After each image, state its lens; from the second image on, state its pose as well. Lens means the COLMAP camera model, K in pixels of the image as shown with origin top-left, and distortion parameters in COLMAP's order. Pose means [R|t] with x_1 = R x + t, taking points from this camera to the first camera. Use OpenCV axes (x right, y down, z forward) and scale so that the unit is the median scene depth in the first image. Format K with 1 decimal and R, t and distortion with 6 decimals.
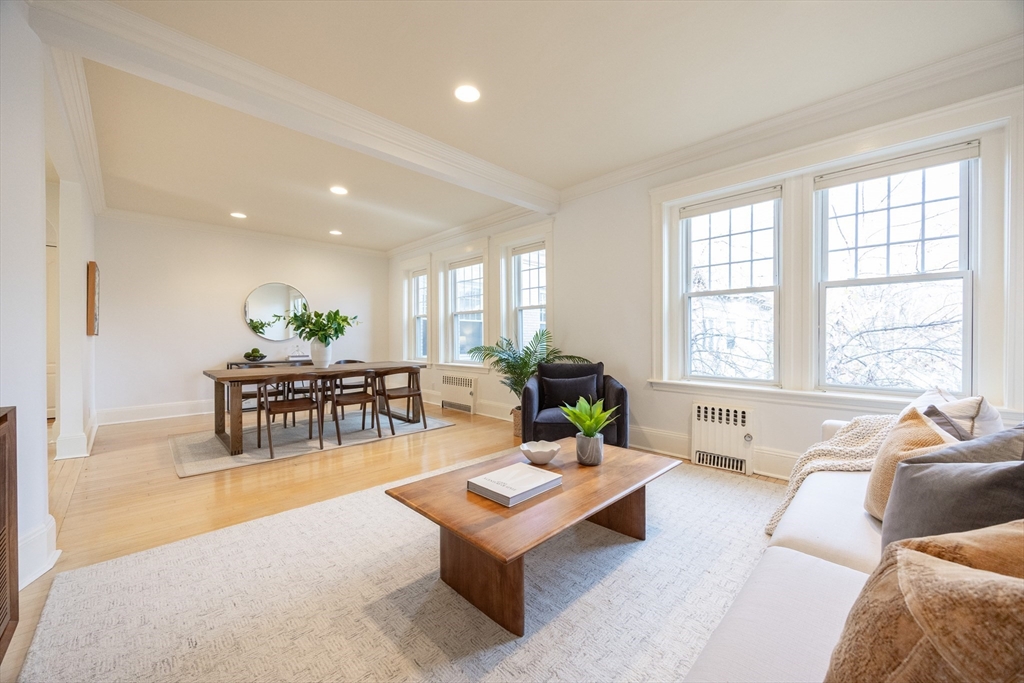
lens RADIAL K [[390.6, 0, 514.6], [0, 390.6, 340.2], [0, 0, 1]] dist [-0.001322, -0.000200]
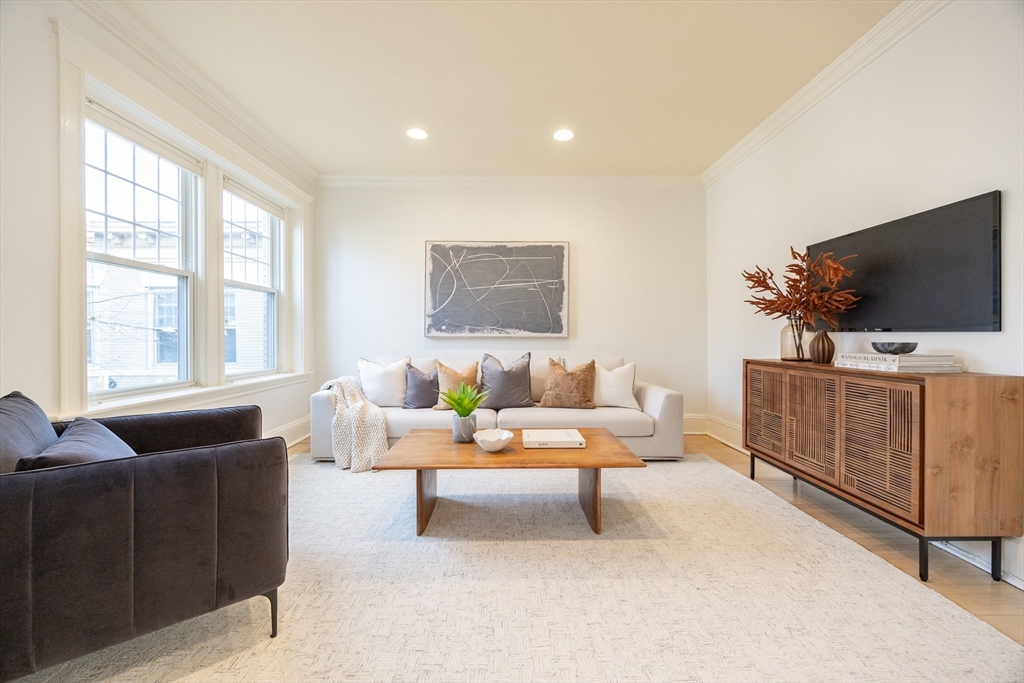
lens RADIAL K [[390.6, 0, 514.6], [0, 390.6, 340.2], [0, 0, 1]] dist [-0.001322, -0.000200]
pose [[-0.722851, -0.005584, 0.690981, -0.824532], [0.006816, 0.999861, 0.015211, 0.013739], [-0.690970, 0.015705, -0.722713, 2.056286]]
